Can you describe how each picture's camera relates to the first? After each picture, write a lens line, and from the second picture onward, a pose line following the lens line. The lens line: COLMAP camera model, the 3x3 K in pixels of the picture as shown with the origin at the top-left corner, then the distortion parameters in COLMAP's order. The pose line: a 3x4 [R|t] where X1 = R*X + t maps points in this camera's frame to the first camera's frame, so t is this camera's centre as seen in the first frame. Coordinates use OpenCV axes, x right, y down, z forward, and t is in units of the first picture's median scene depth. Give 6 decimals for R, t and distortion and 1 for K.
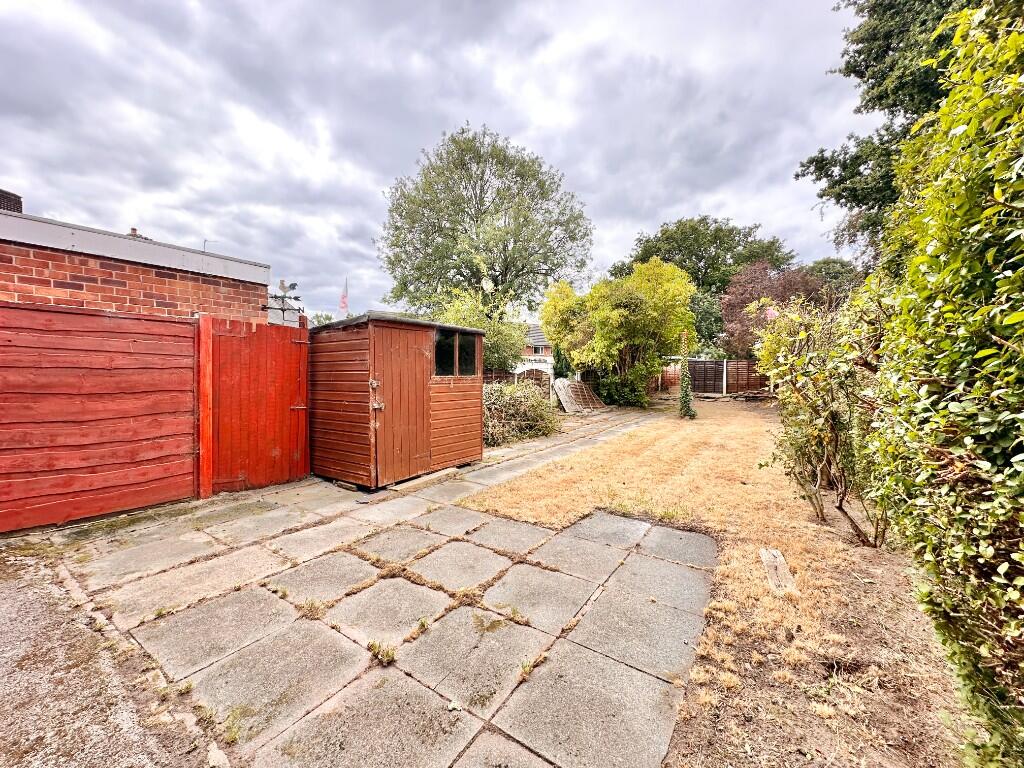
lens RADIAL K [[409.4, 0, 512.0], [0, 409.4, 384.0], [0, 0, 1]] dist [-0.002805, 0.000613]
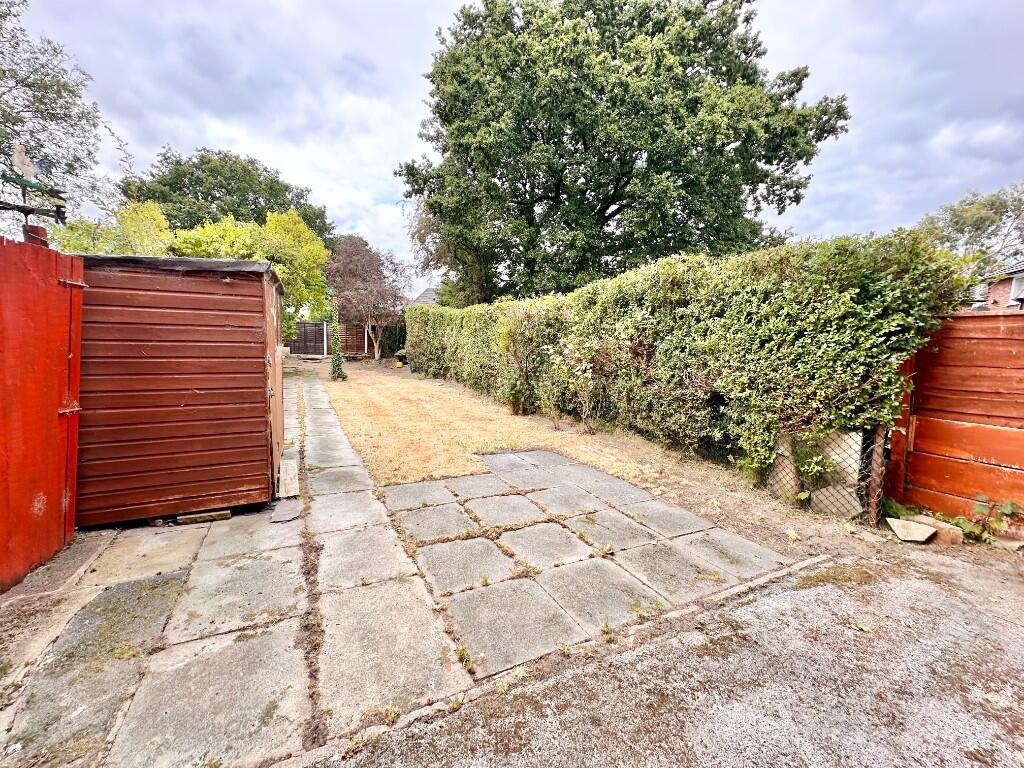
lens RADIAL K [[409.4, 0, 512.0], [0, 409.4, 384.0], [0, 0, 1]] dist [-0.002805, 0.000613]
pose [[0.480905, -0.081361, 0.872990, -0.917911], [-0.007701, 0.995255, 0.096998, -0.039690], [-0.876739, -0.053369, 0.477996, 0.337078]]
